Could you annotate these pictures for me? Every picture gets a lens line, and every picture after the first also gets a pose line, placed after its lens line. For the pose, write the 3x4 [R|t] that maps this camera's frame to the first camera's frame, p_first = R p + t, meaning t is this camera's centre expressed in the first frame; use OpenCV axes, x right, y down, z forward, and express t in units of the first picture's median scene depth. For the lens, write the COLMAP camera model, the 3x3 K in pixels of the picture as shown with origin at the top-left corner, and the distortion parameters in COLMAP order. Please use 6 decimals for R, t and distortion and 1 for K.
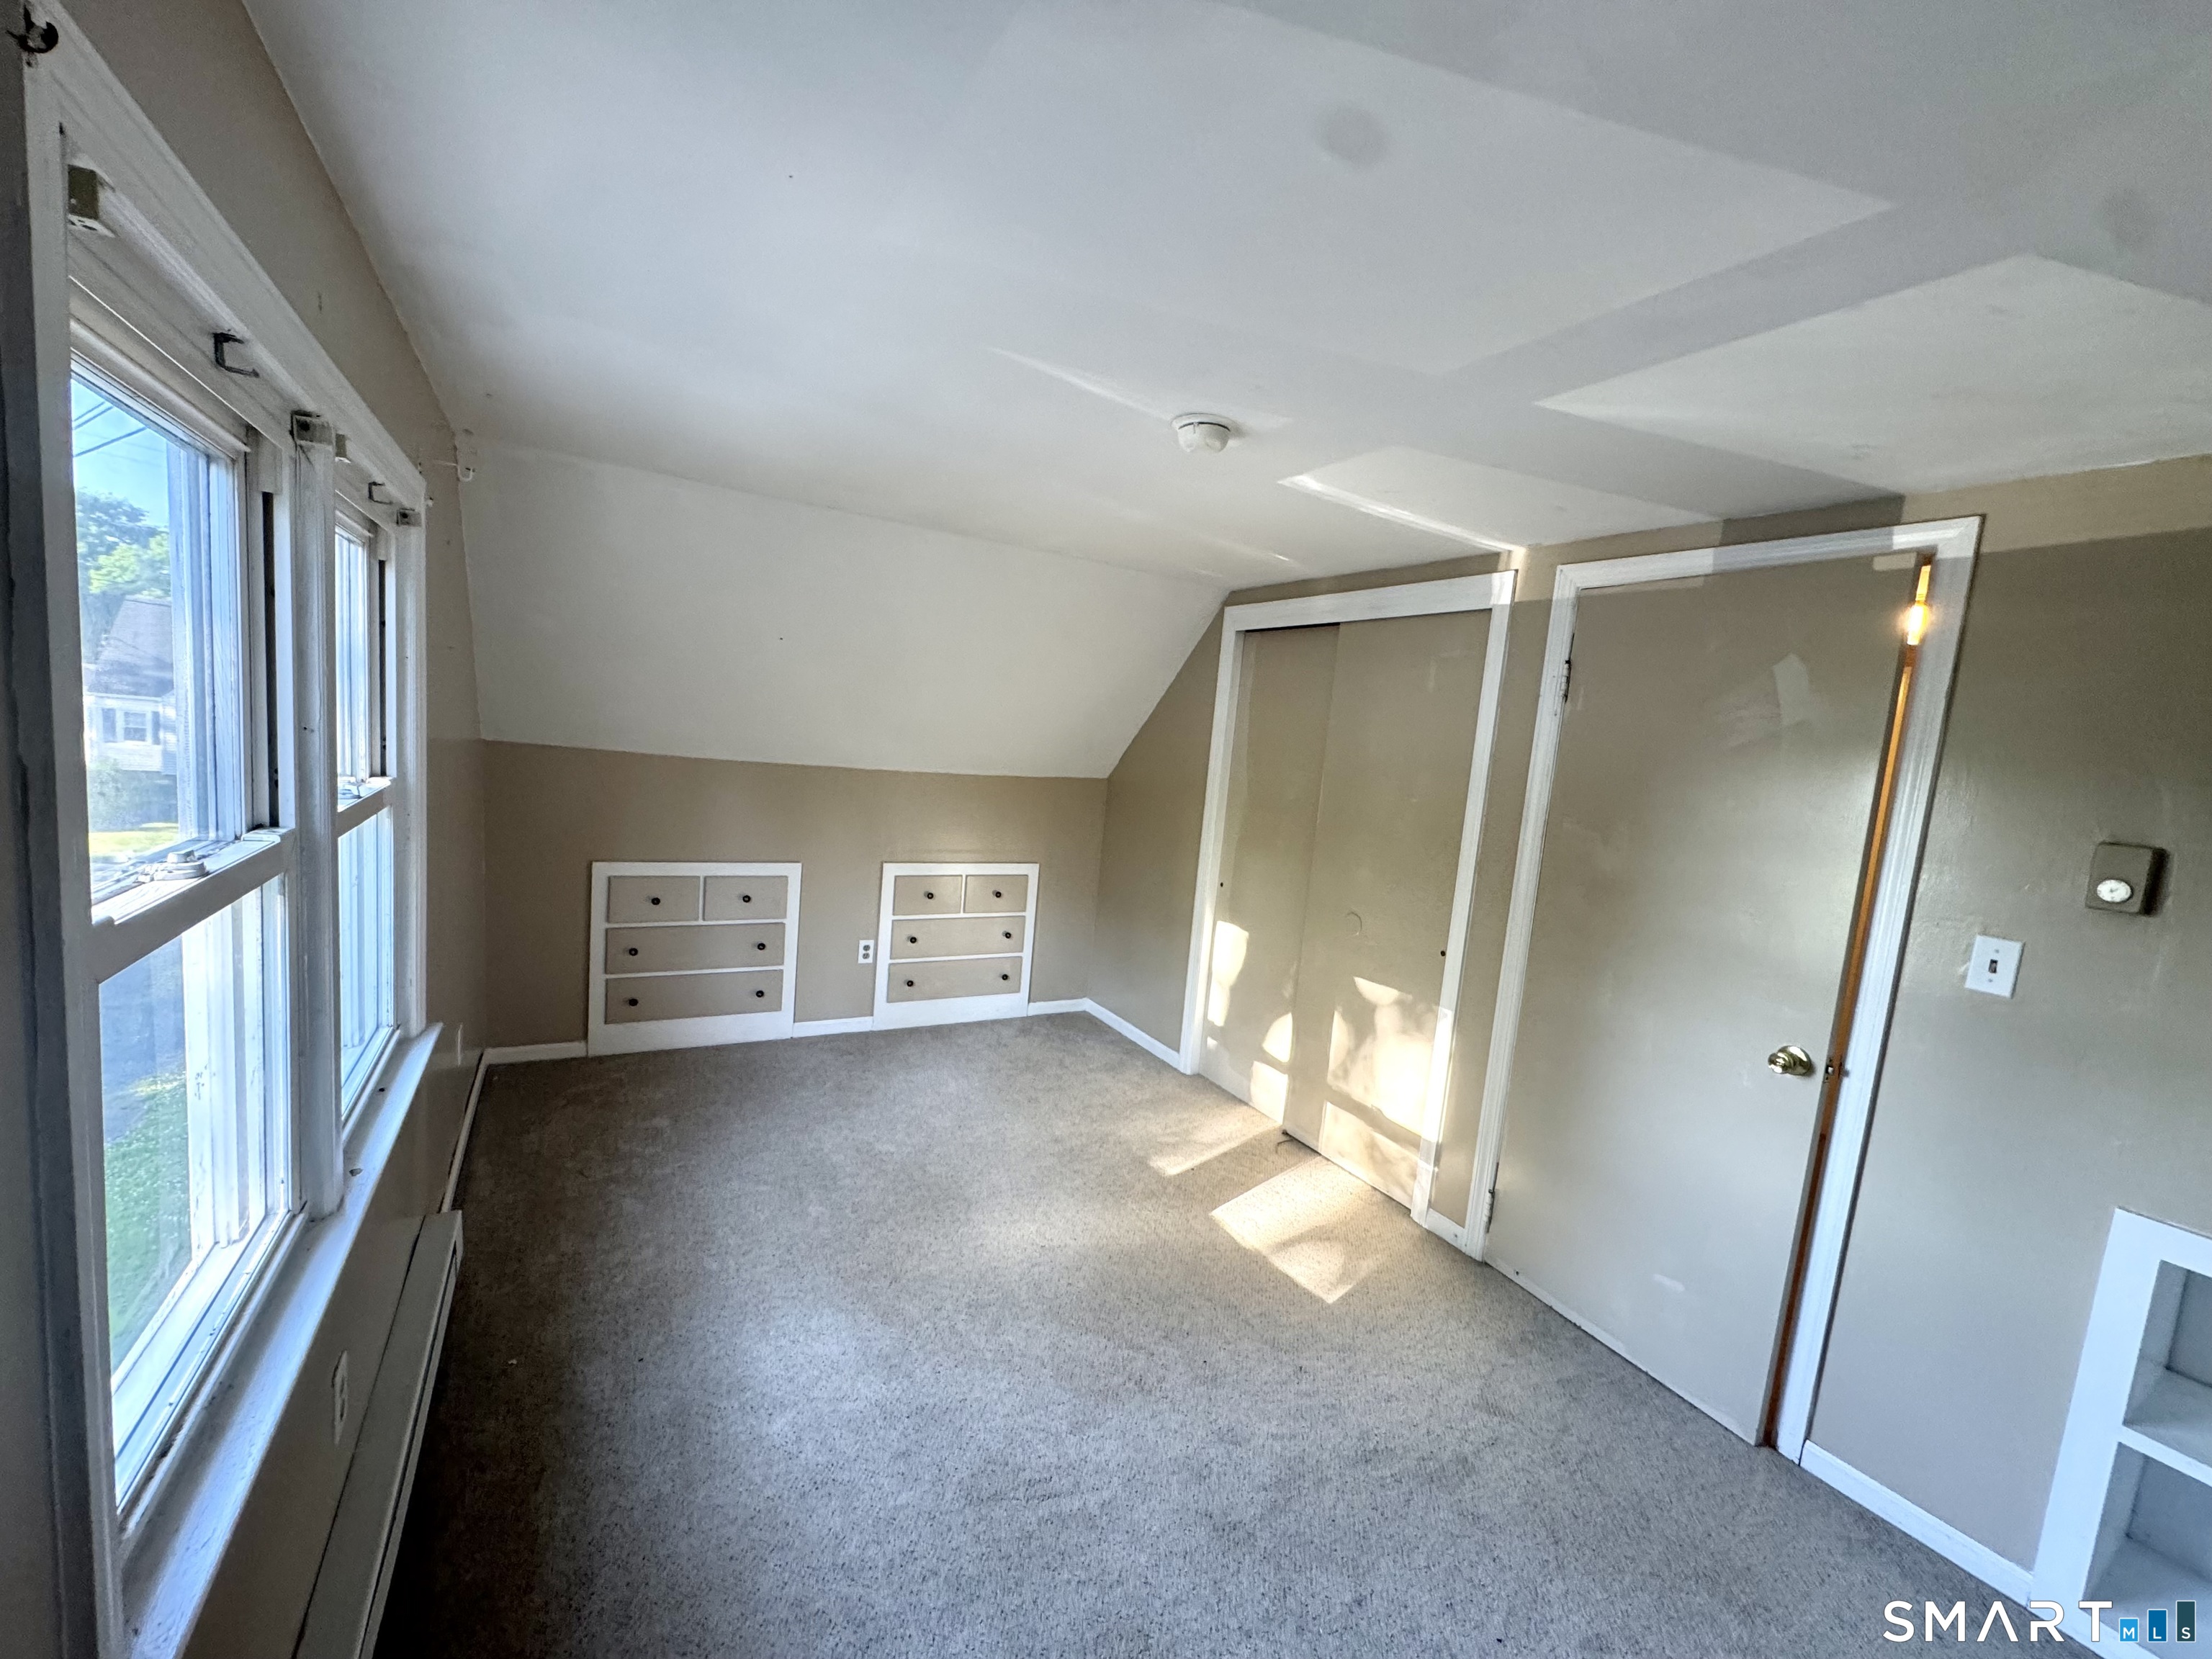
lens RADIAL K [[878.4, 0, 1106.0], [0, 878.4, 829.5], [0, 0, 1]] dist [-0.003358, 0.000384]
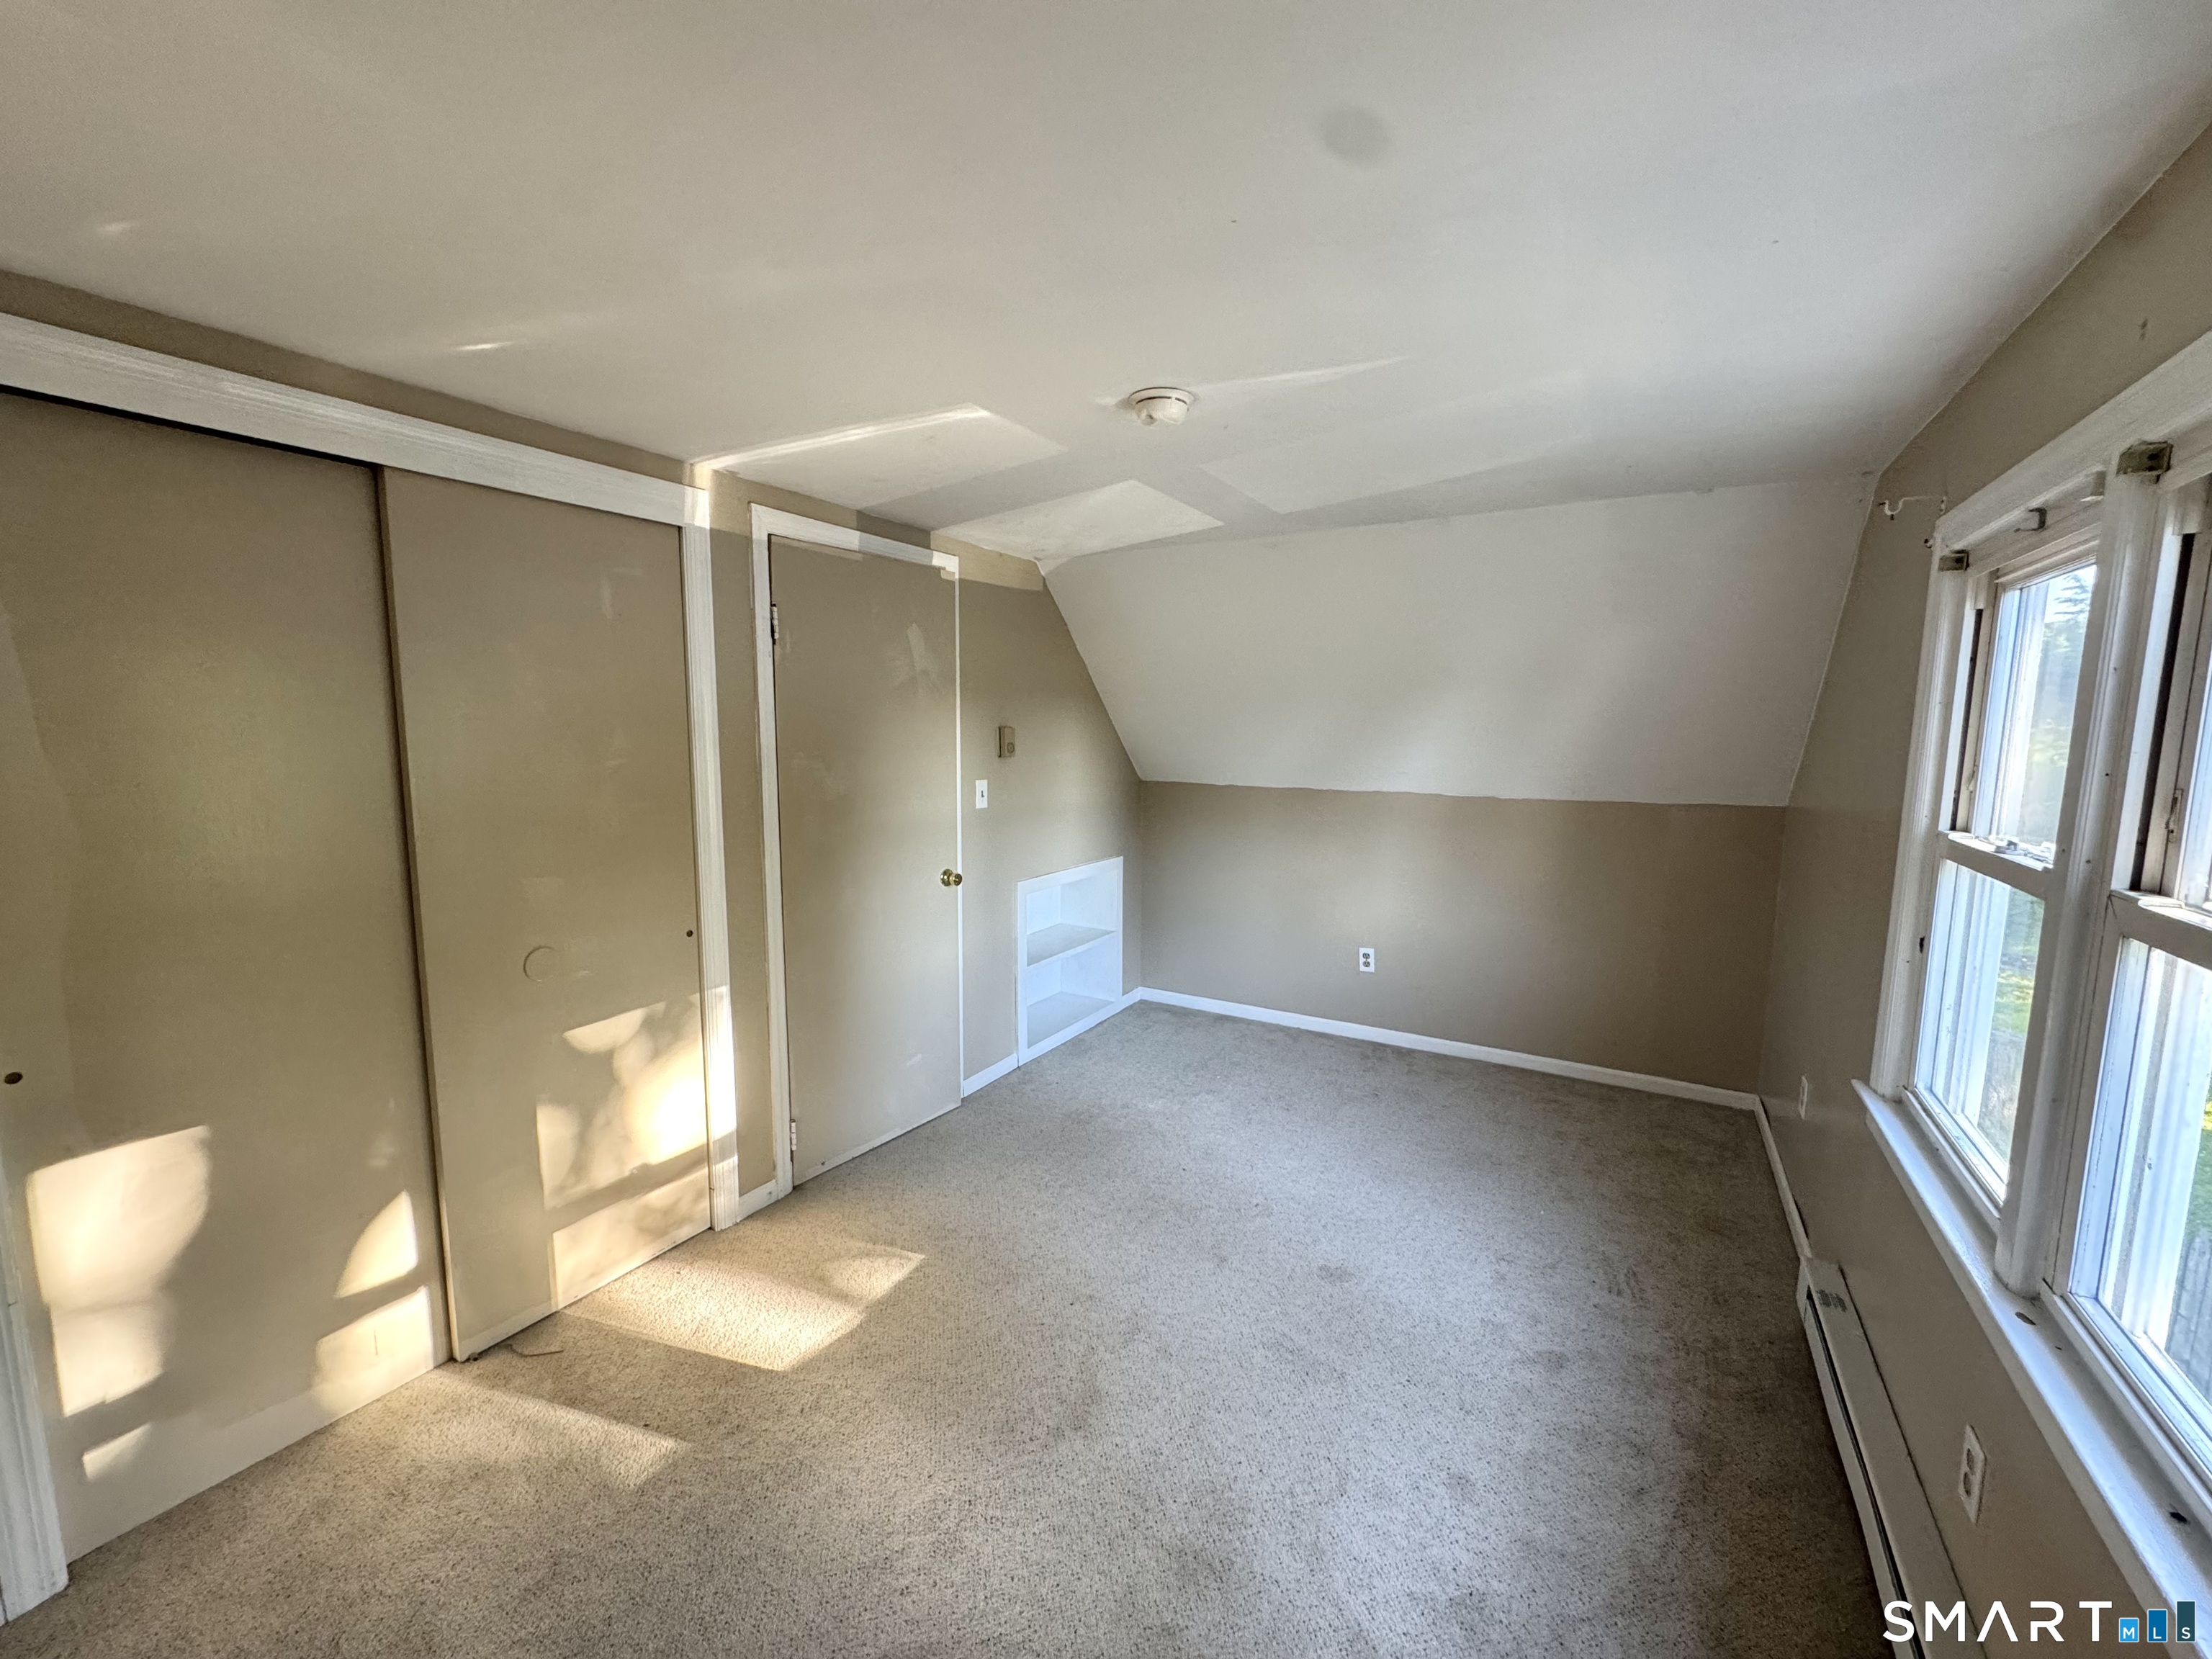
lens RADIAL K [[878.4, 0, 1106.0], [0, 878.4, 829.5], [0, 0, 1]] dist [-0.003358, 0.000384]
pose [[-0.473941, -0.198275, 0.857943, -0.547382], [0.042122, 0.968099, 0.247001, -0.159365], [-0.879548, 0.153202, -0.450471, 1.065846]]
